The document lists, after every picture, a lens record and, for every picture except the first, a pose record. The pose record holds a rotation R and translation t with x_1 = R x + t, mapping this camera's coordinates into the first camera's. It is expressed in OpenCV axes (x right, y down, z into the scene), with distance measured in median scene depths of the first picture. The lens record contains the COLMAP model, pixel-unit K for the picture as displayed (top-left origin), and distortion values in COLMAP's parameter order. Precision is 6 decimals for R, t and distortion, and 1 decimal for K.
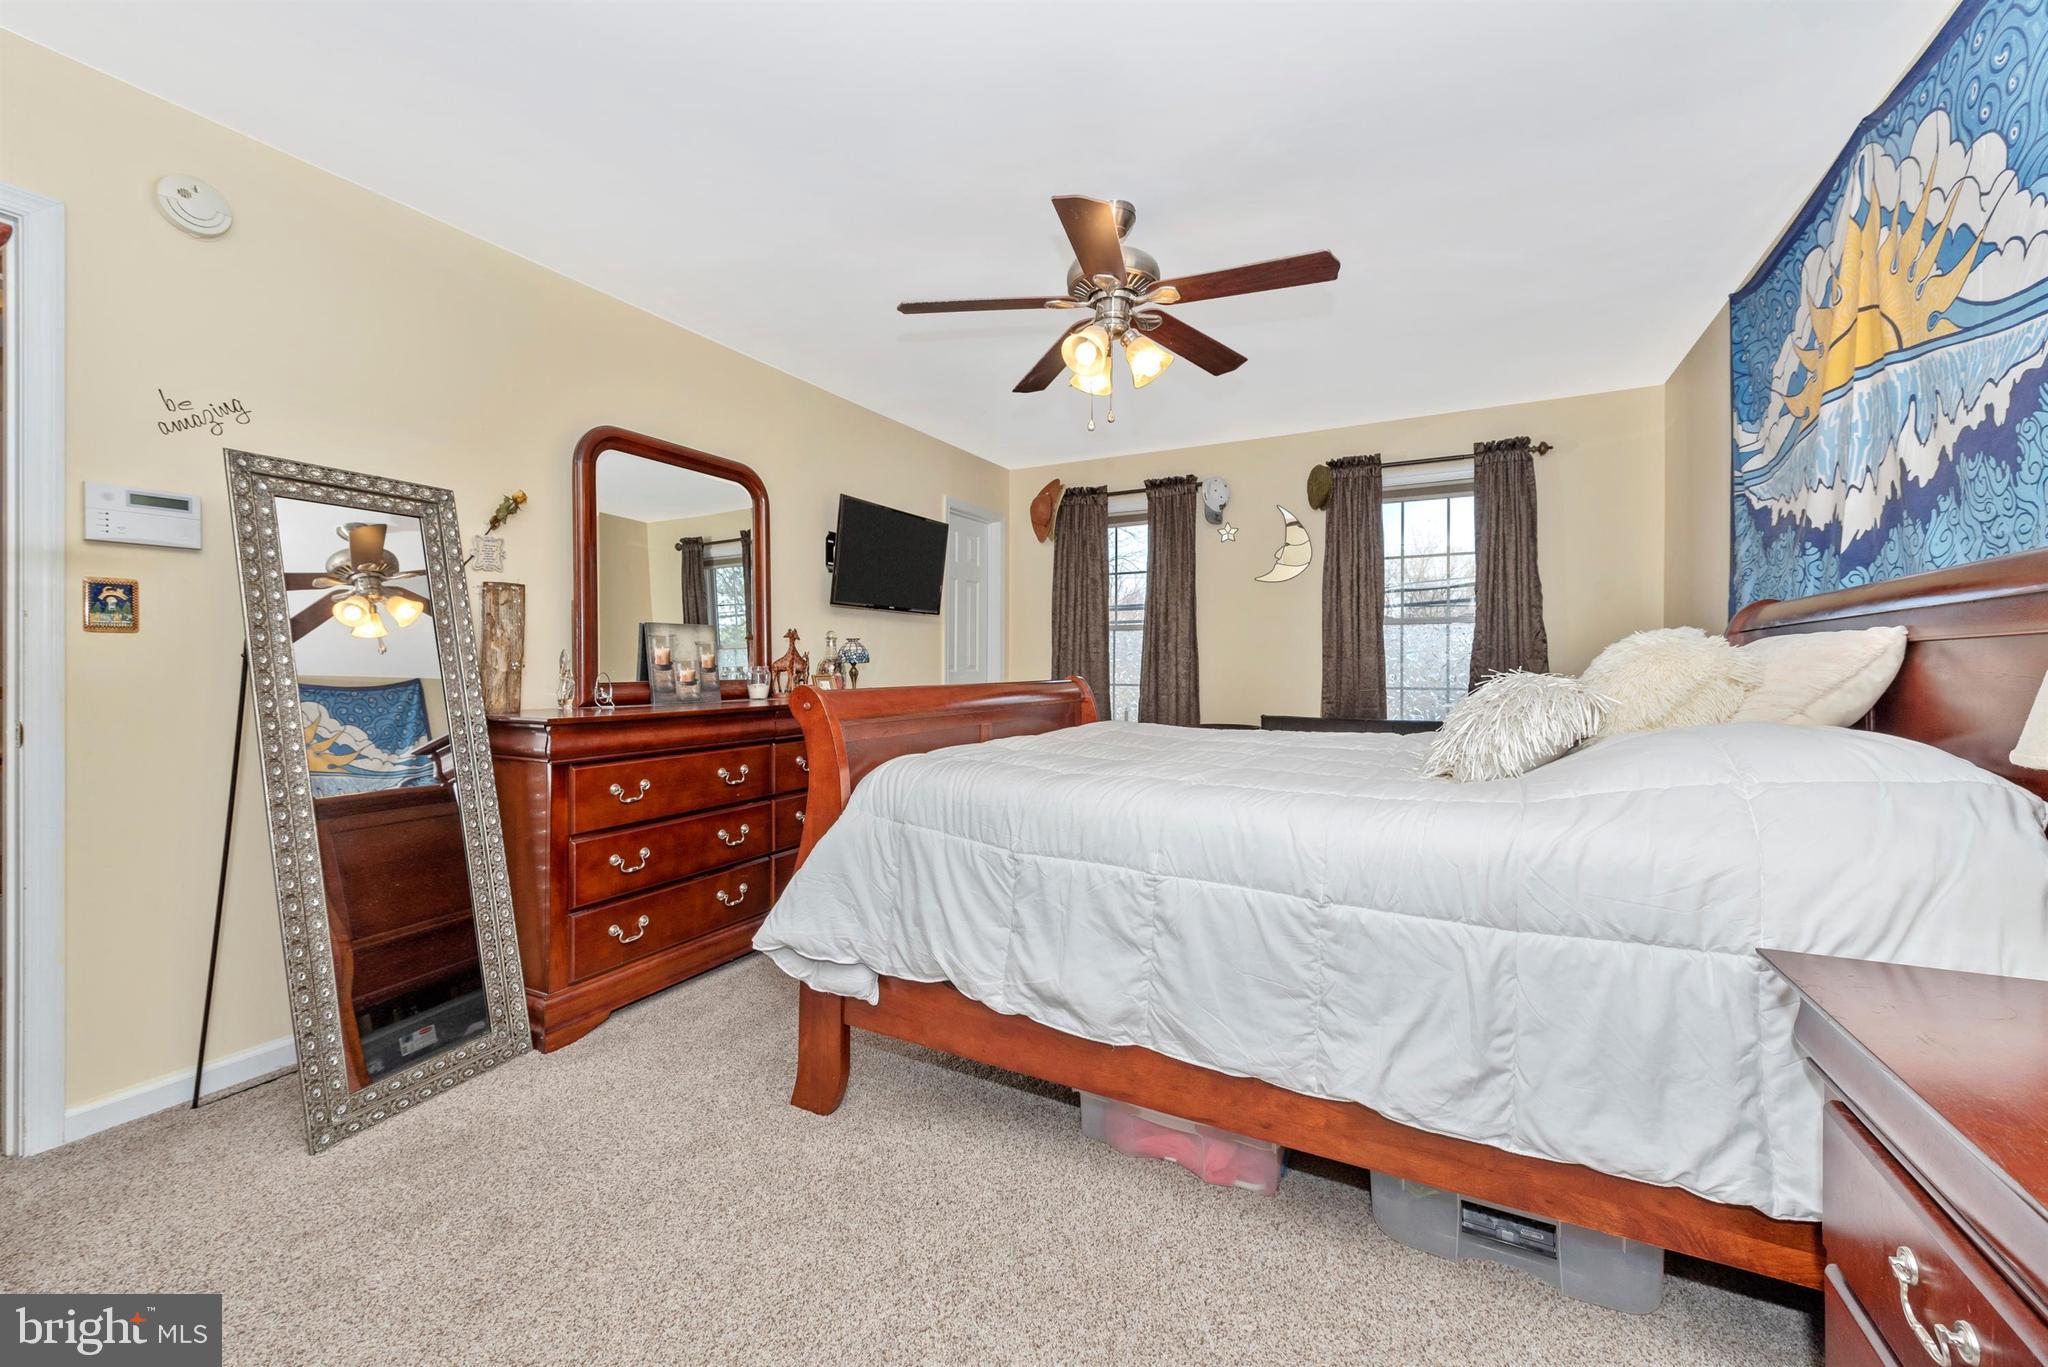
lens RADIAL K [[805.8, 0, 1025.0], [0, 805.8, 673.3], [0, 0, 1]] dist [0.012013, -0.003001]
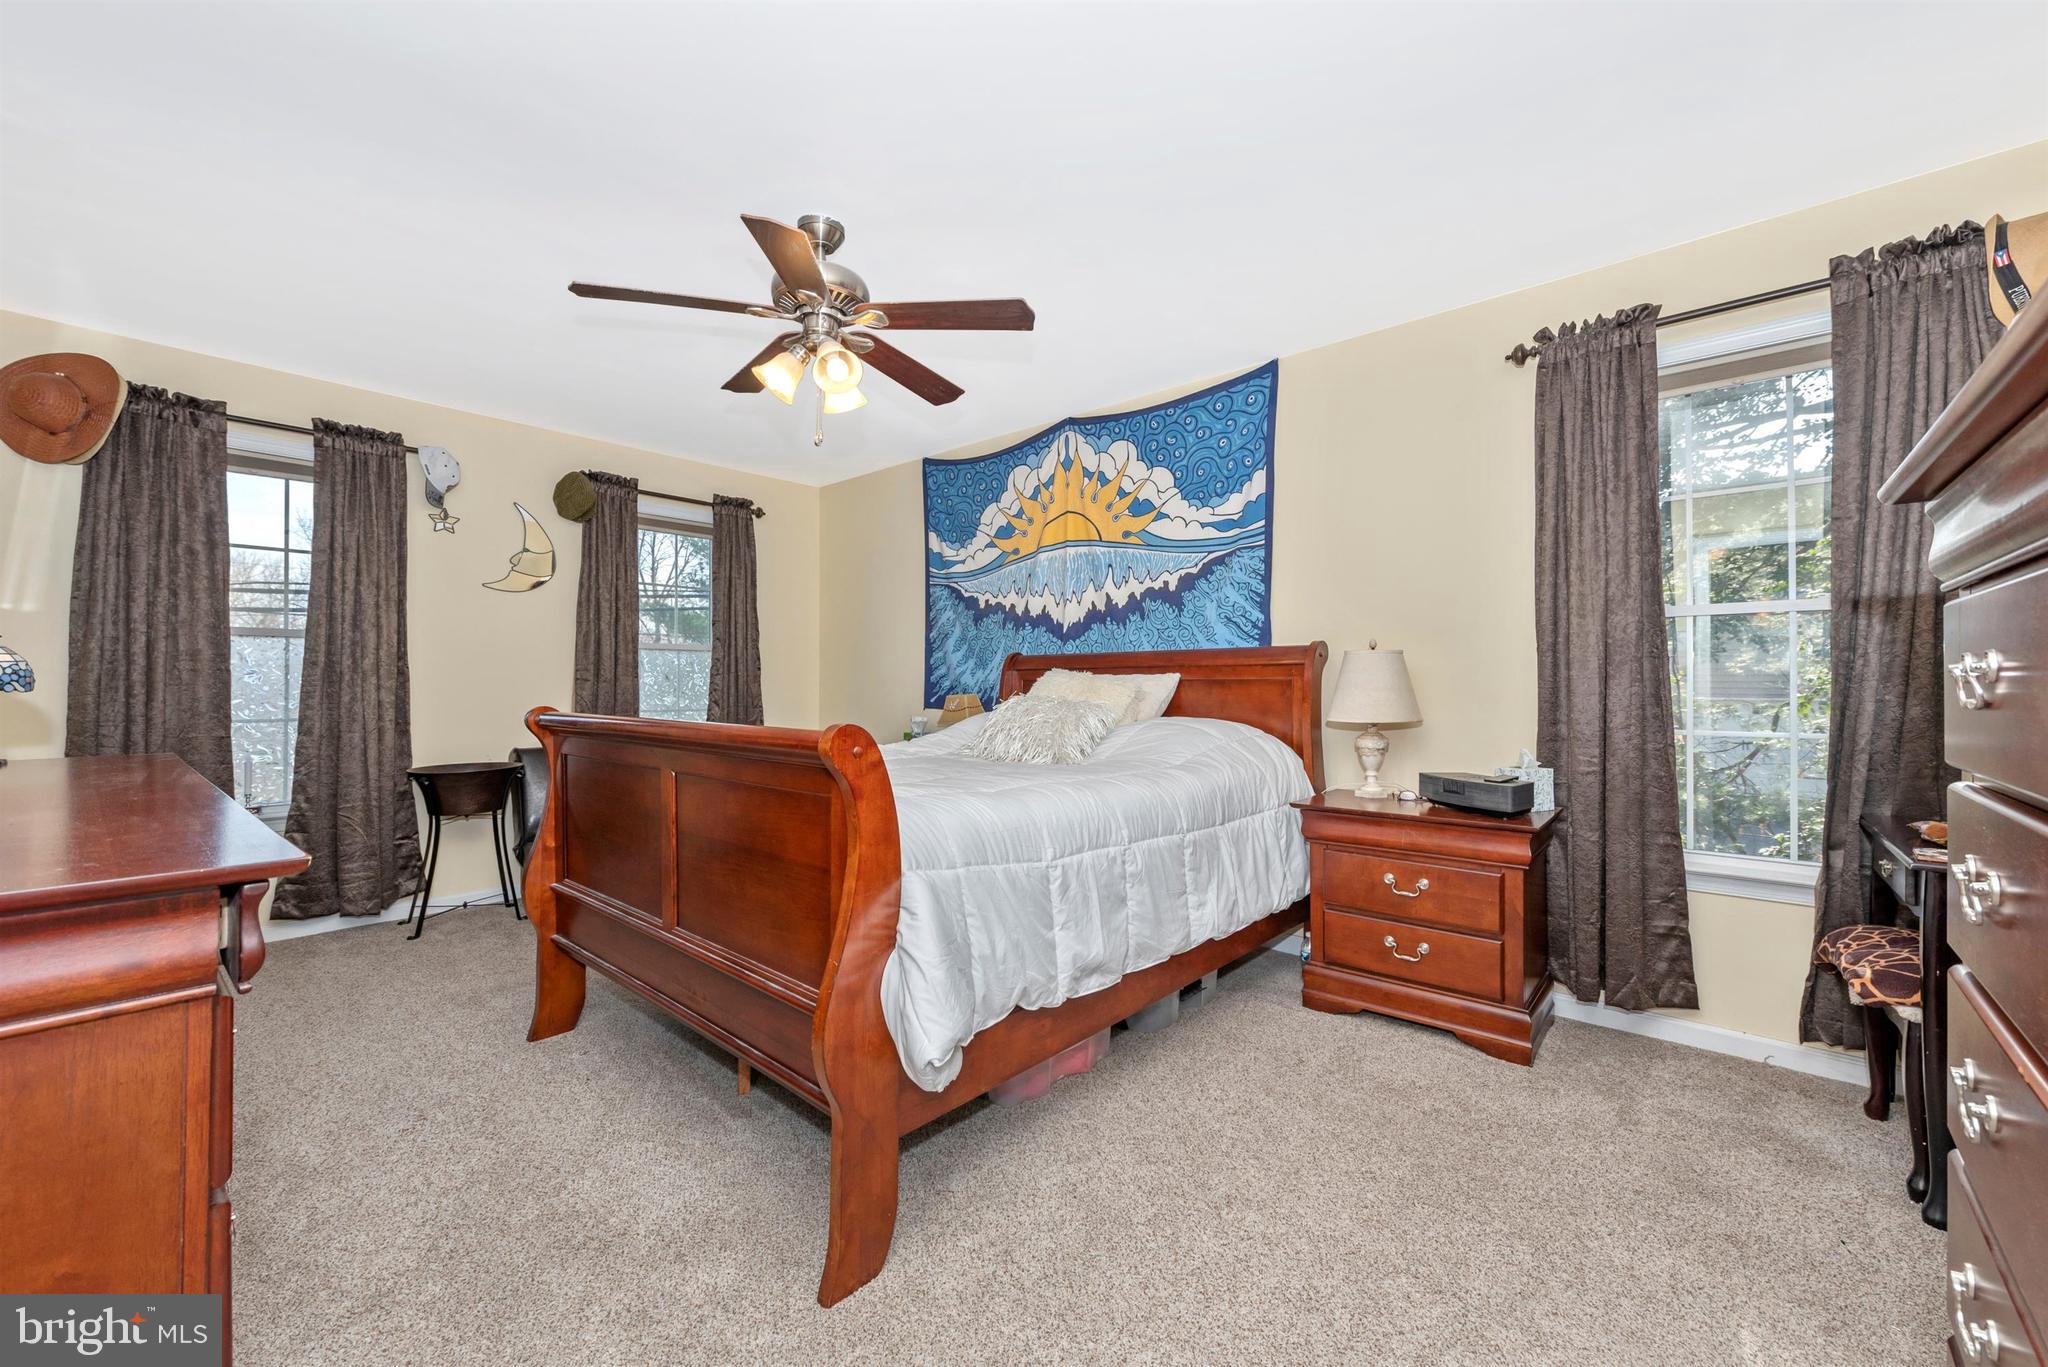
lens RADIAL K [[805.8, 0, 1027.4], [0, 805.8, 680.7], [0, 0, 1]] dist [0.012013, -0.003001]
pose [[0.241276, 0.005641, 0.970440, -0.452934], [0.009050, 0.999927, -0.008062, -0.008089], [-0.970414, 0.010728, 0.241207, 0.308589]]
